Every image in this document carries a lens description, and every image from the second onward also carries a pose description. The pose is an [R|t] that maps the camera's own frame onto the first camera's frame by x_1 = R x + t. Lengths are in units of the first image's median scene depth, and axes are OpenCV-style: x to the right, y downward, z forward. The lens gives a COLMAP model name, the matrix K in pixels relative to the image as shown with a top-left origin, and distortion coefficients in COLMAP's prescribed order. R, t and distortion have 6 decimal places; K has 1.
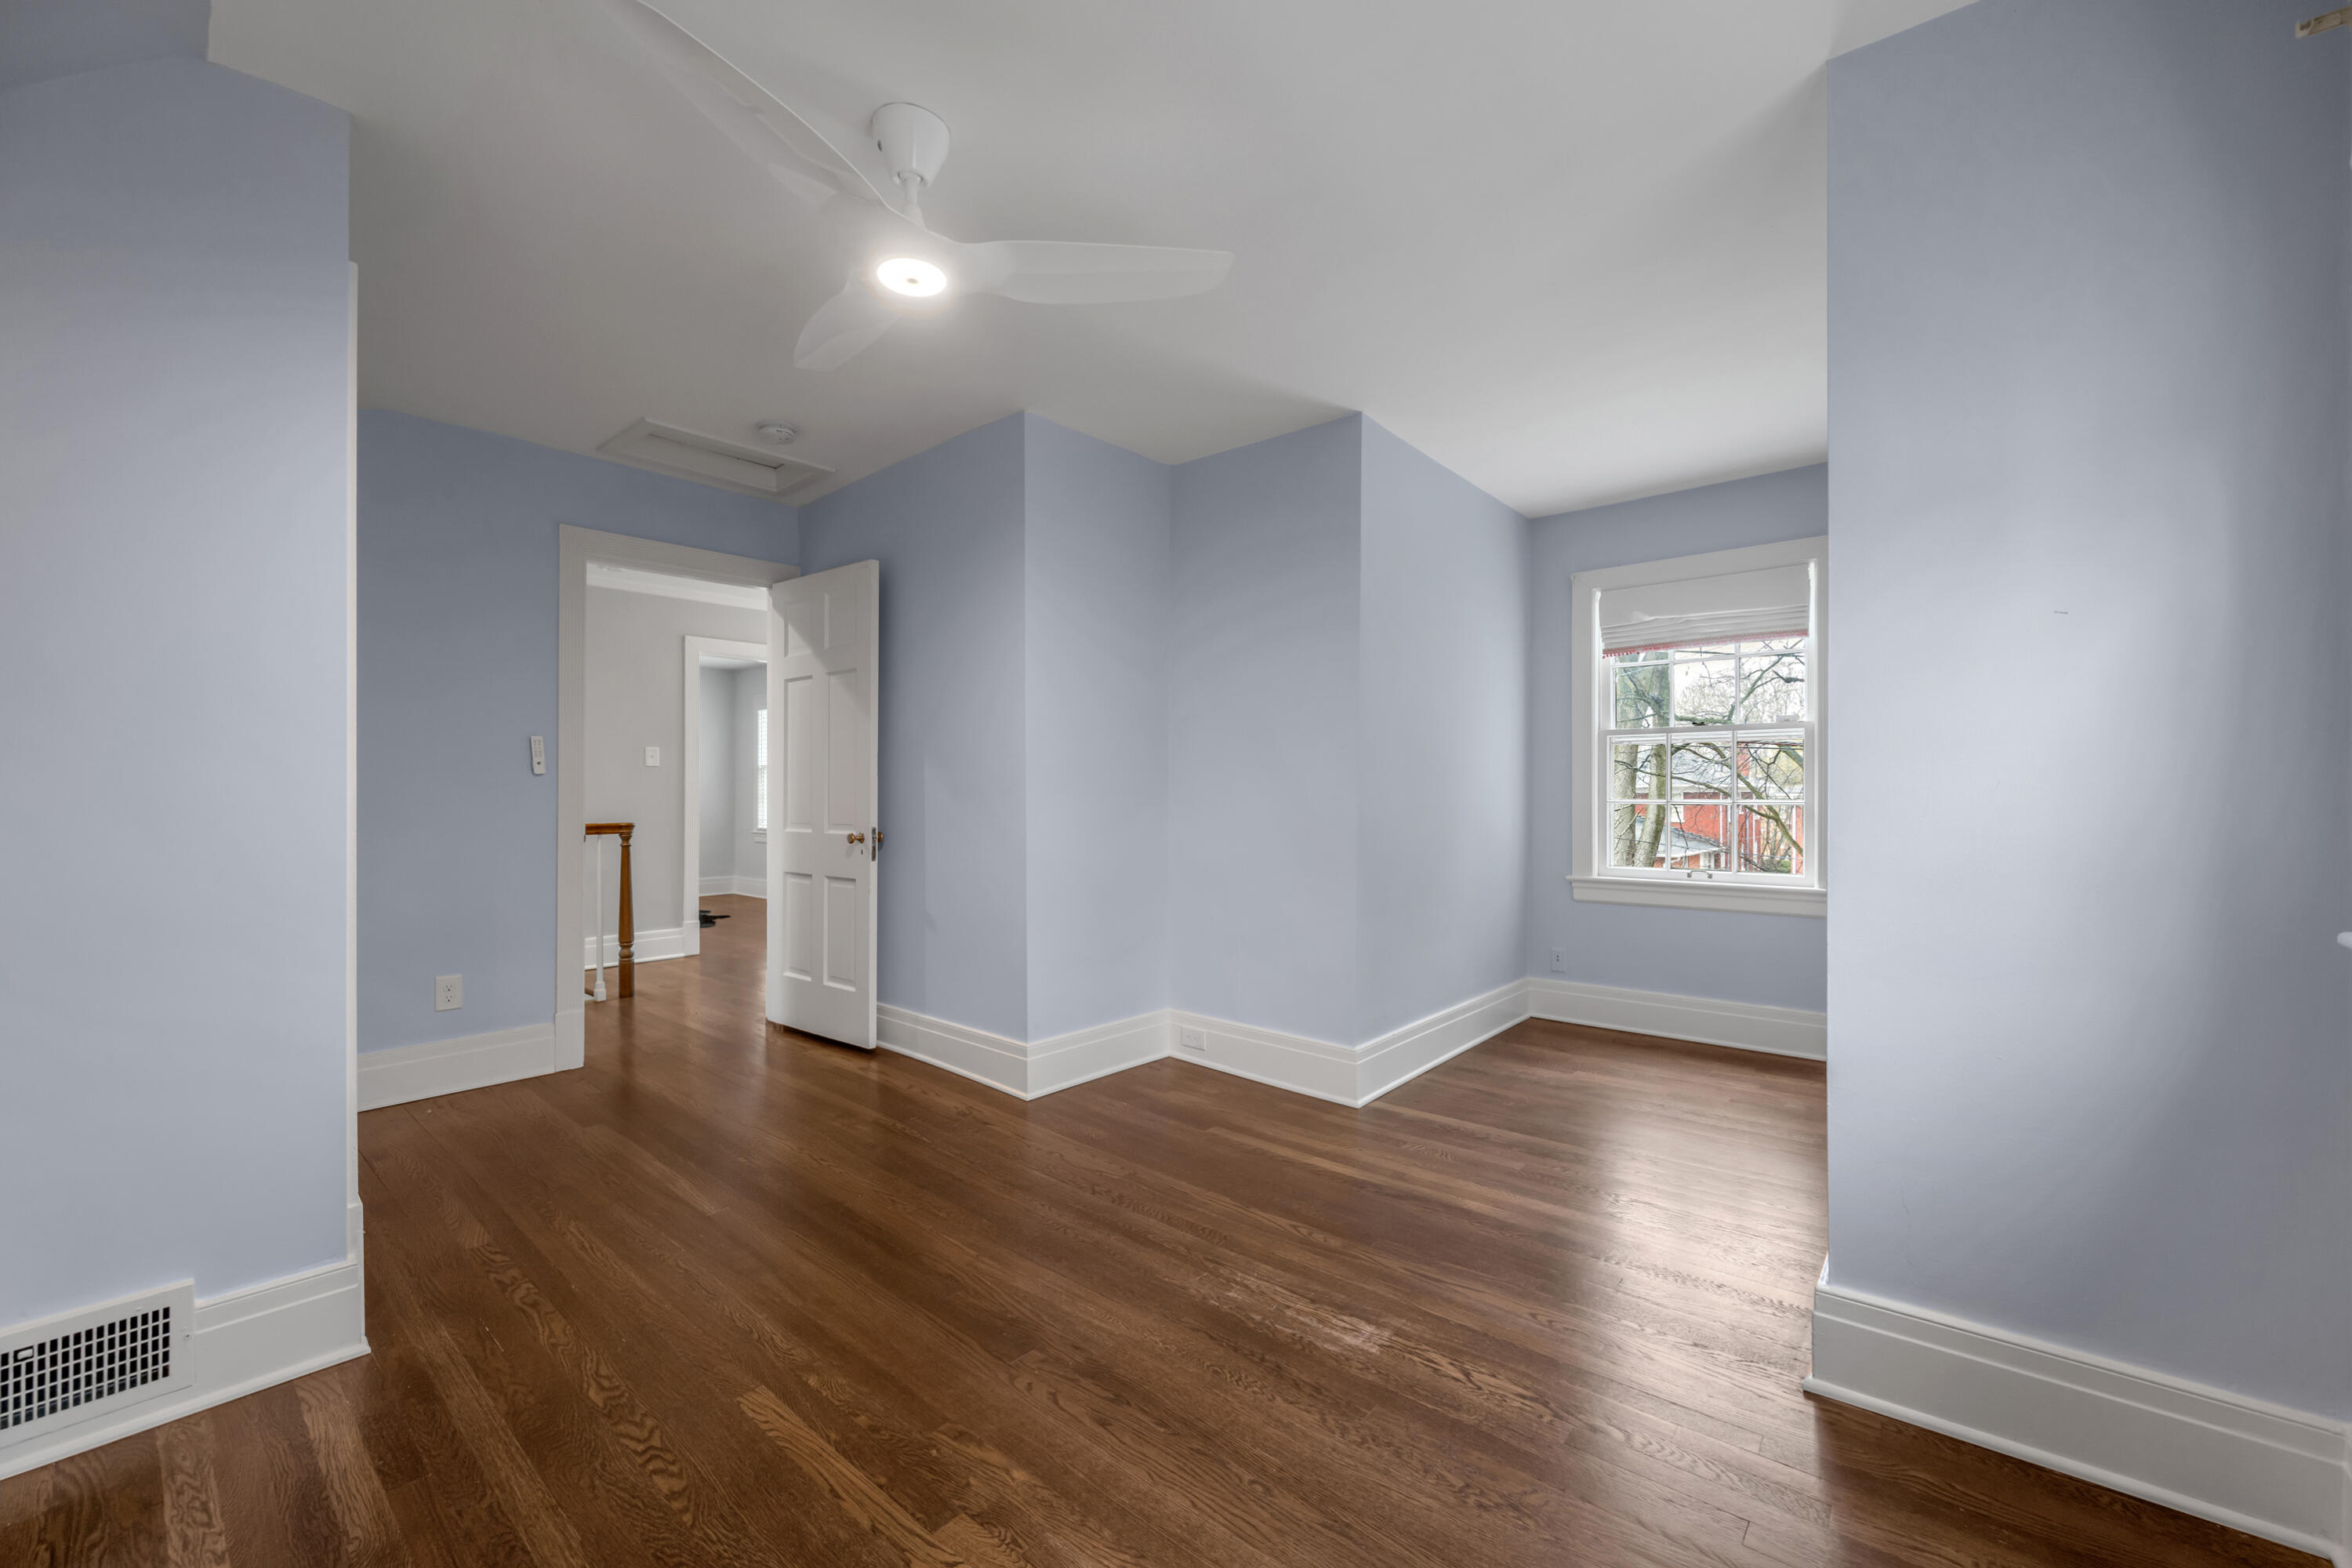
lens RADIAL K [[968.0, 0, 1218.6], [0, 968.0, 795.8], [0, 0, 1]] dist [-0.000042, 0.000291]
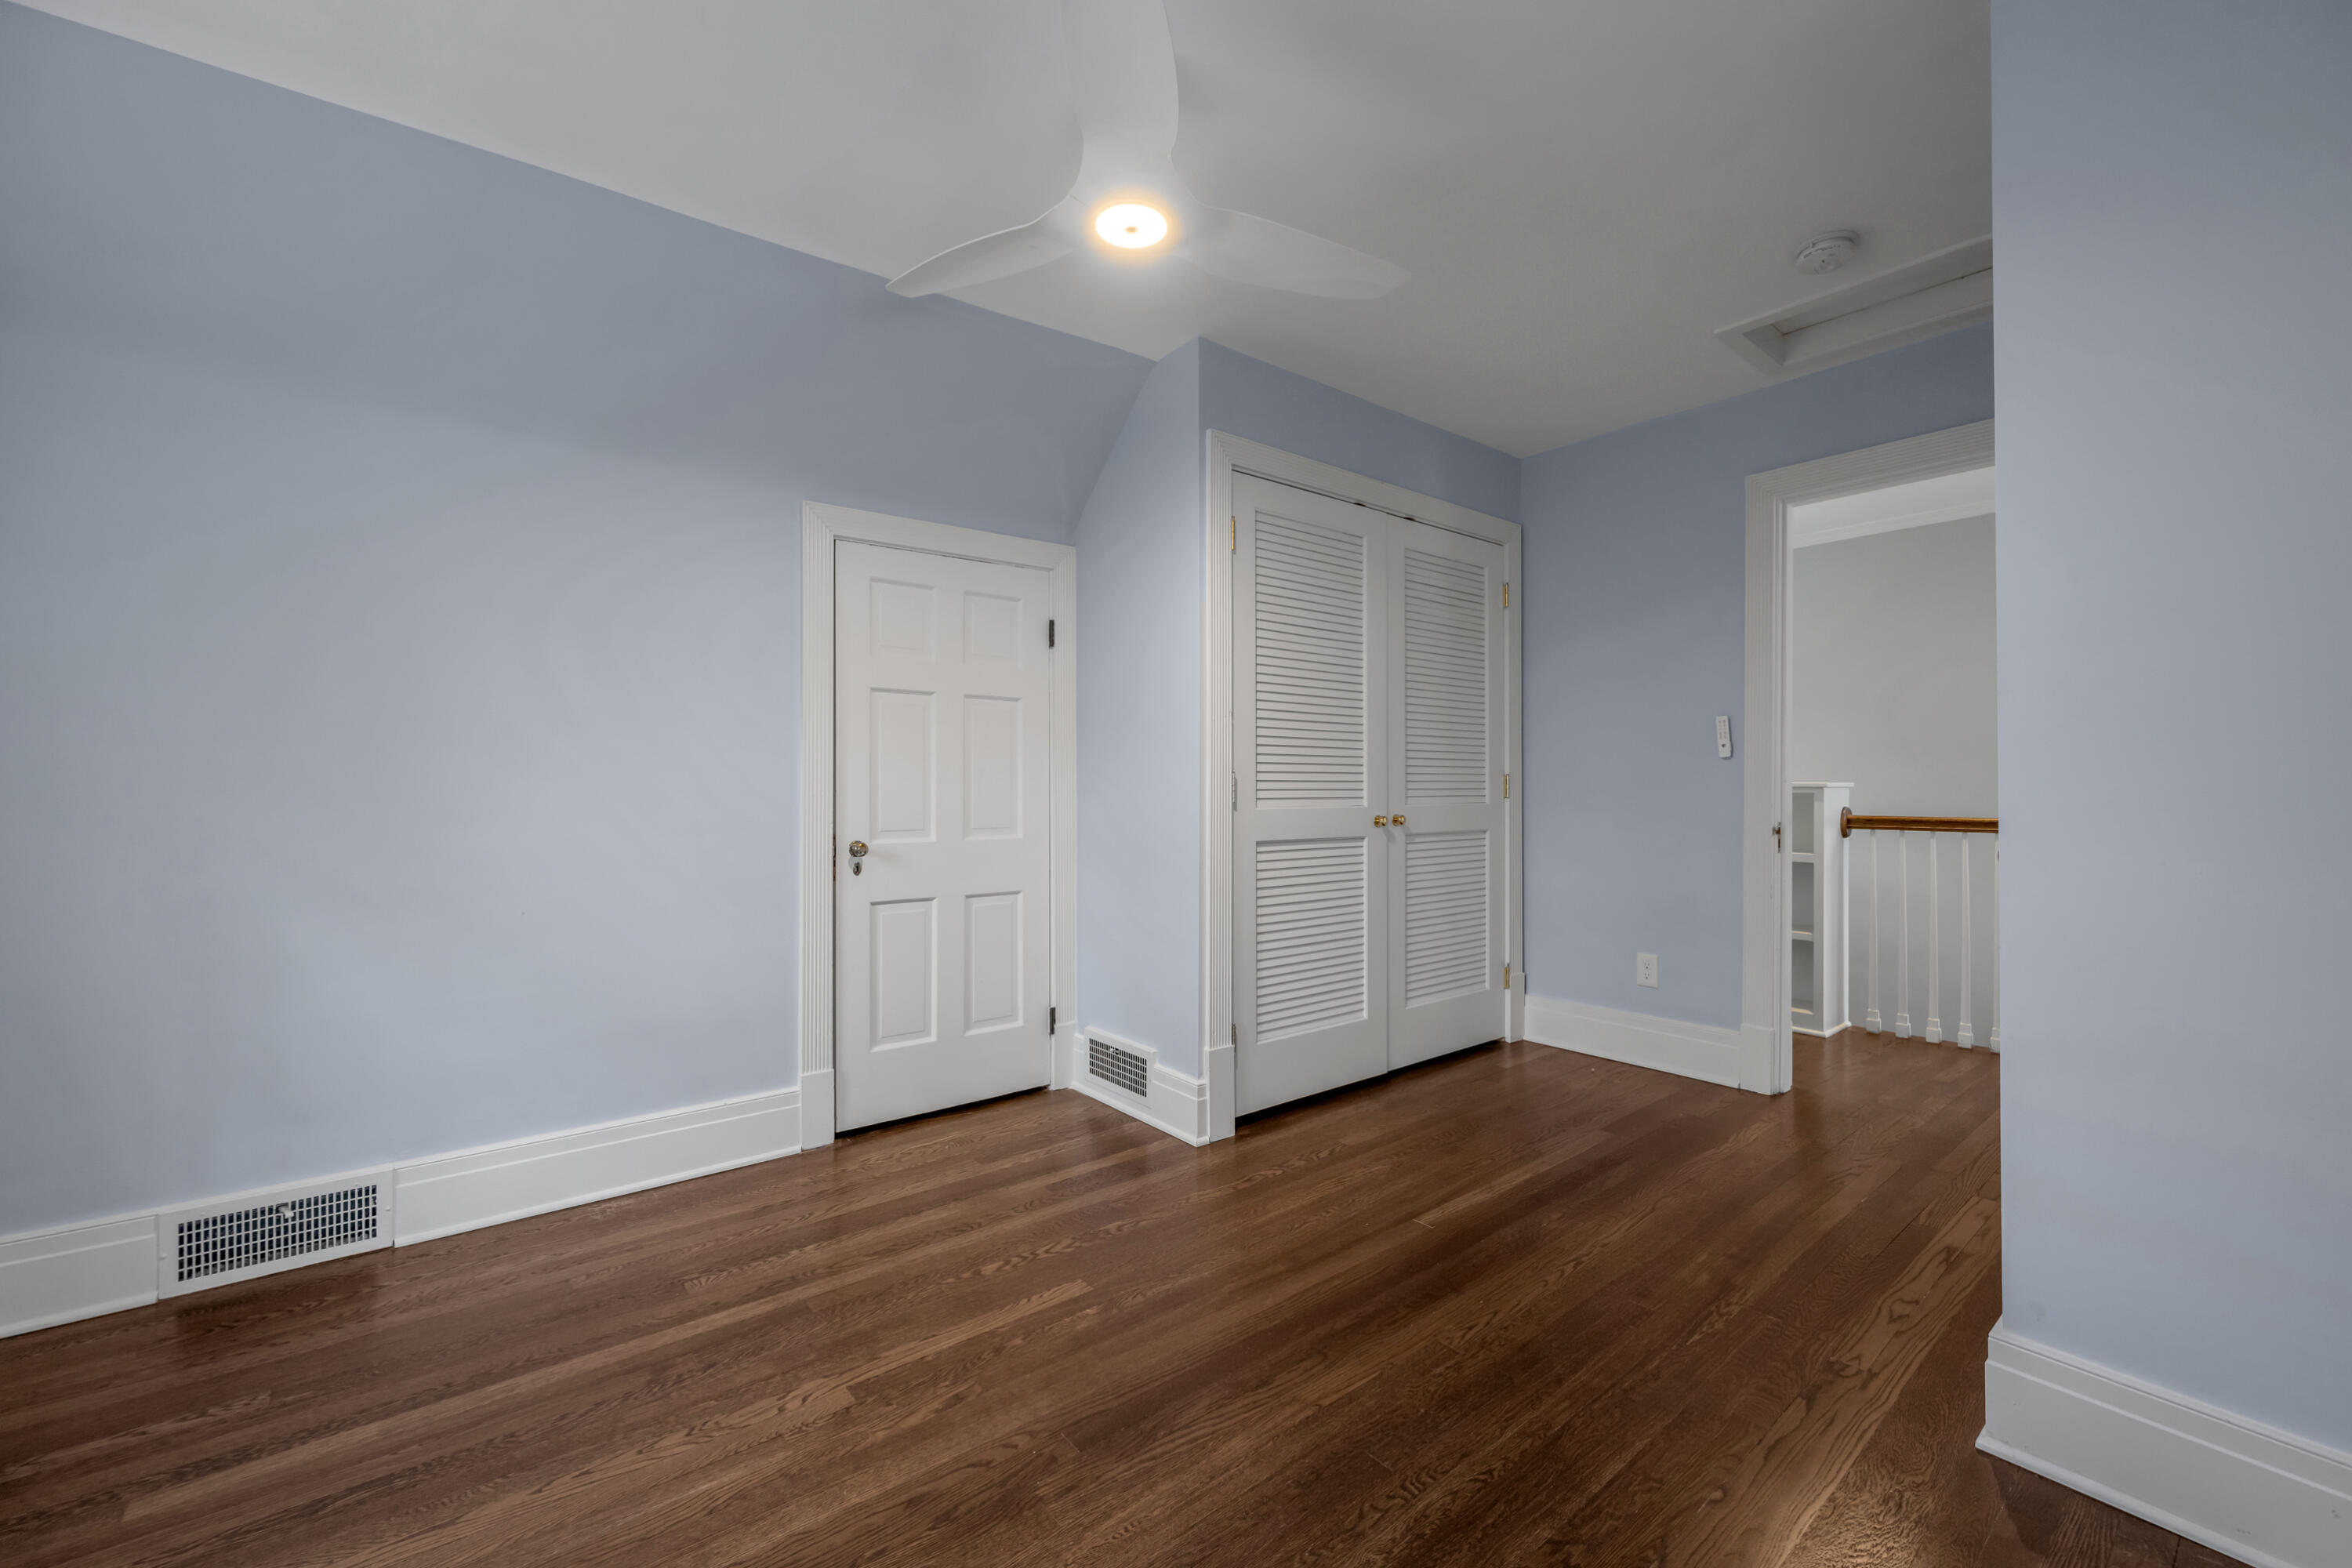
lens RADIAL K [[972.1, 0, 1146.6], [0, 972.1, 782.2], [0, 0, 1]] dist [-0.000716, -0.000031]
pose [[-0.244004, 0.007618, -0.969744, 0.523975], [-0.003642, 0.999955, 0.008771, -0.010034], [0.969767, 0.005672, -0.243965, 1.093061]]
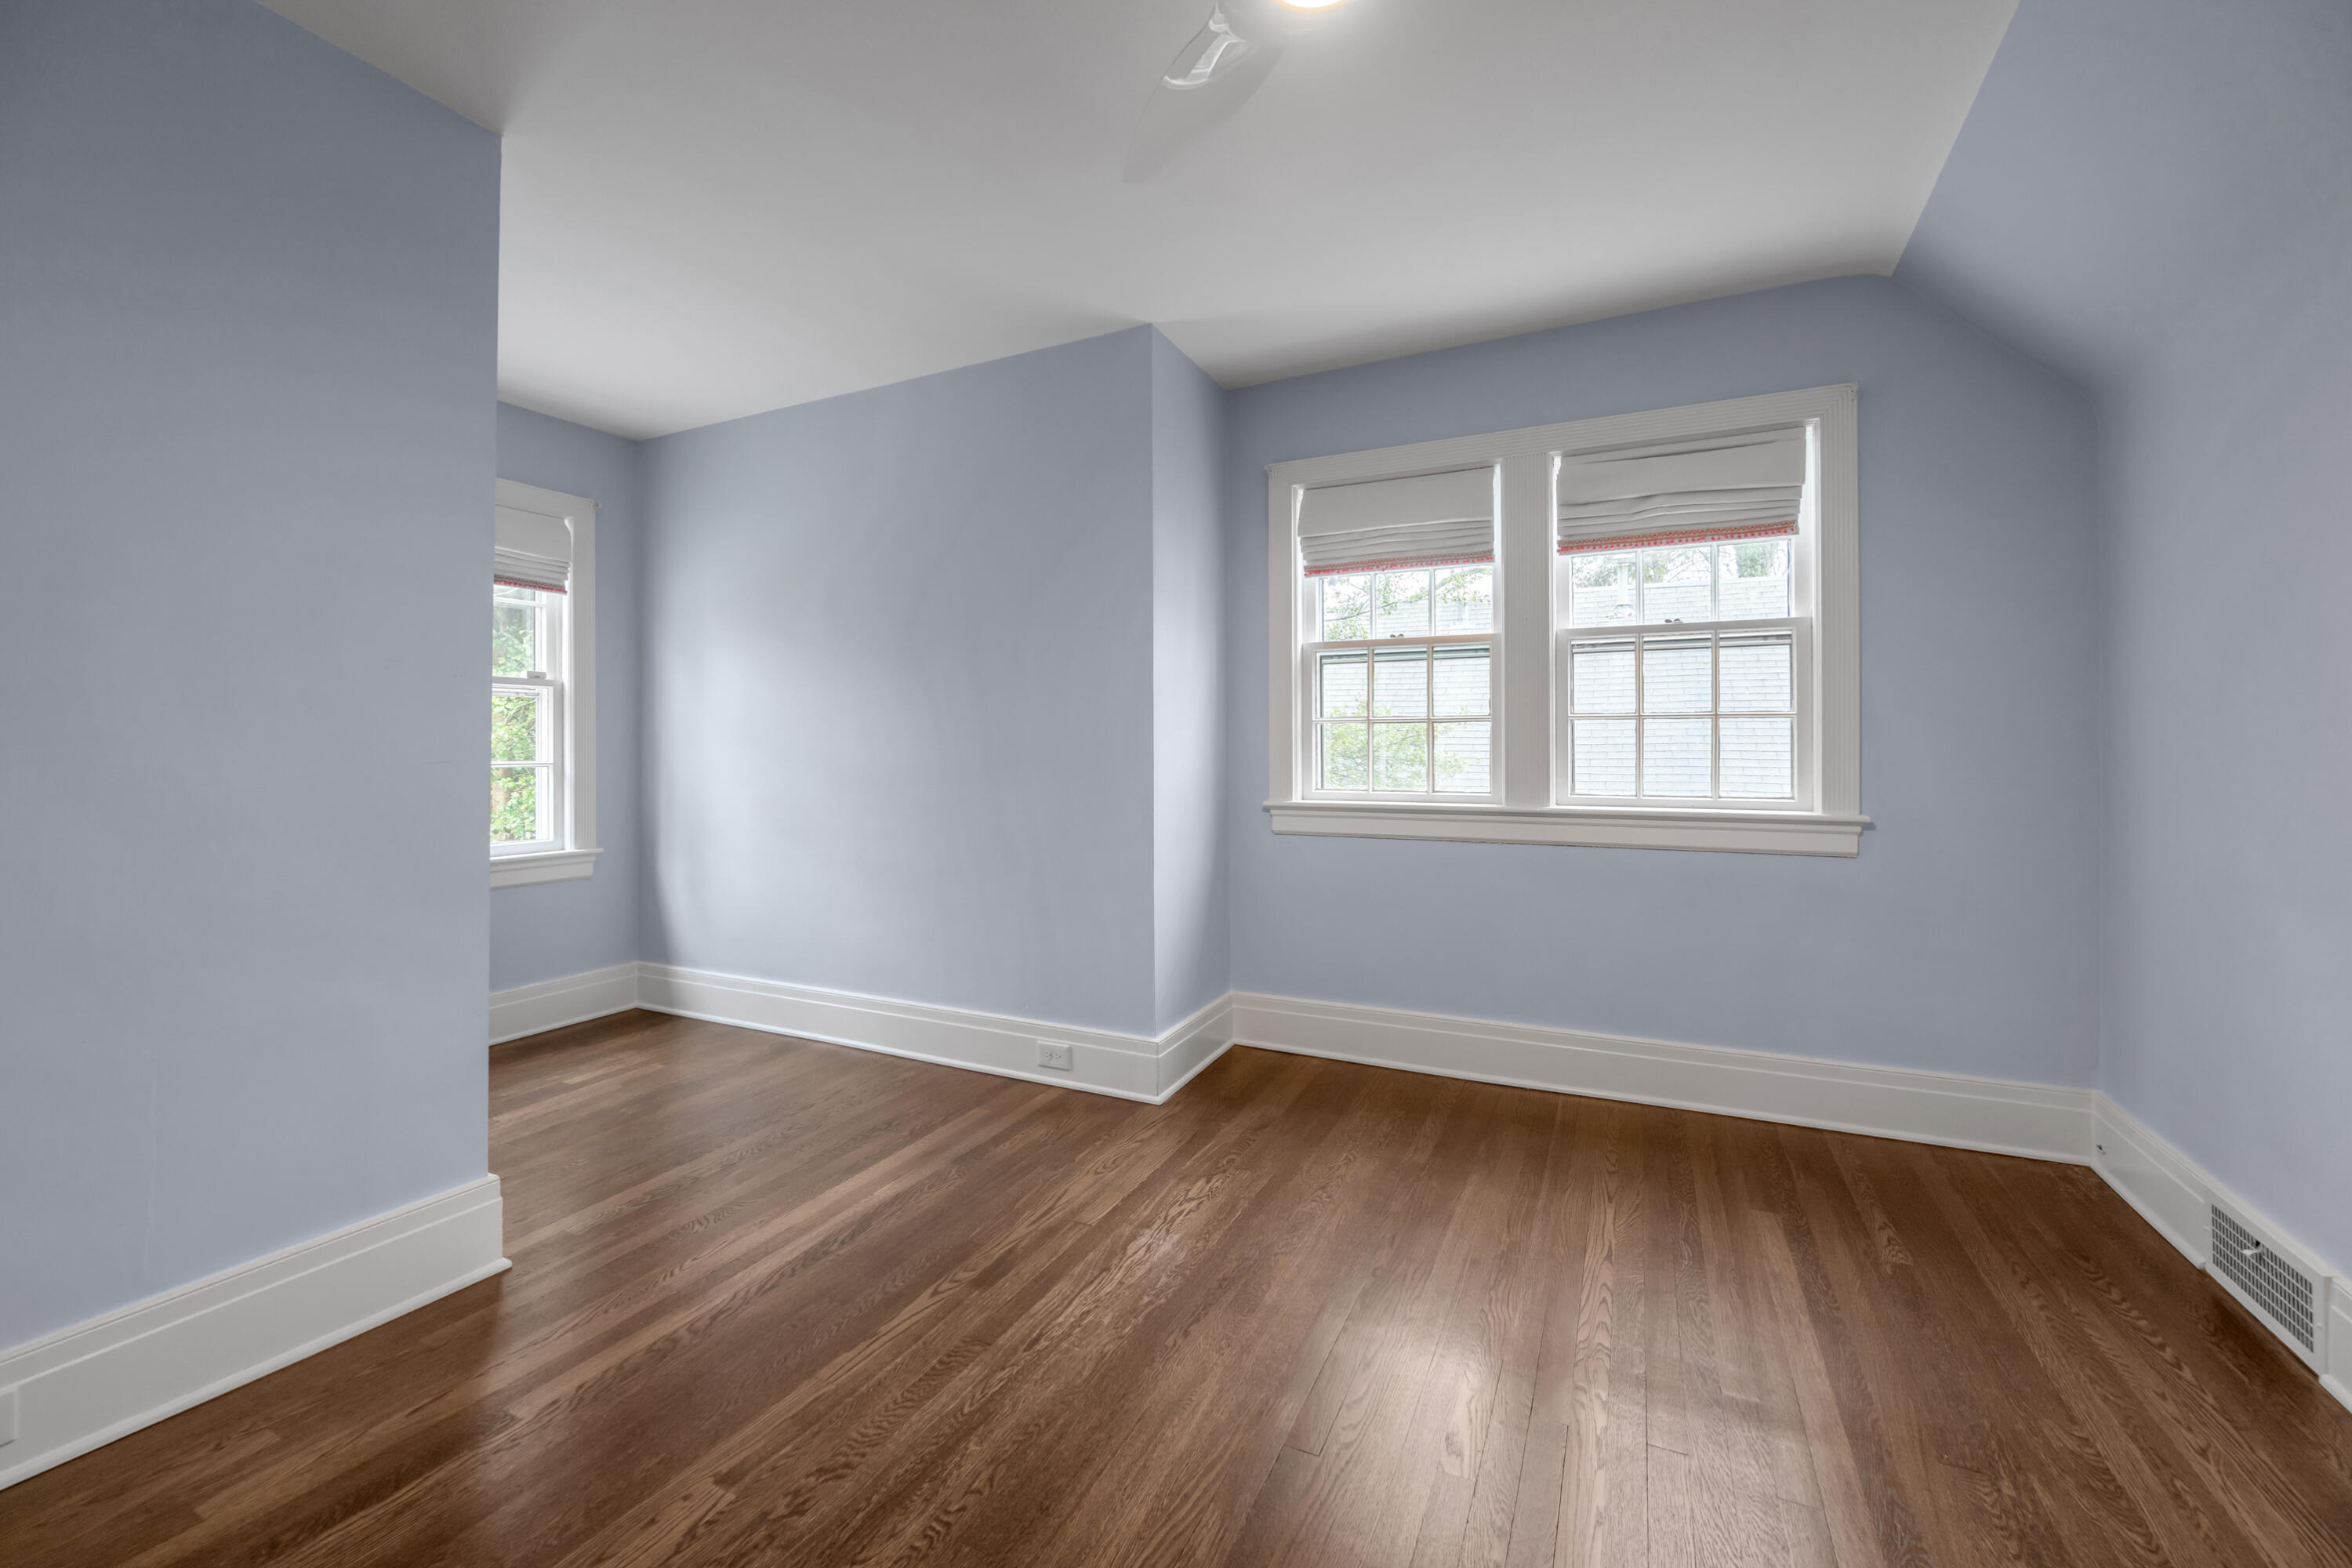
lens RADIAL K [[934.1, 0, 1176.6], [0, 934.1, 742.7], [0, 0, 1]] dist [0.000241, -0.000006]
pose [[-0.223432, 0.005017, 0.974707, -0.808734], [0.008628, 0.999958, -0.003169, -0.007675], [-0.974681, 0.007702, -0.223466, 1.091469]]
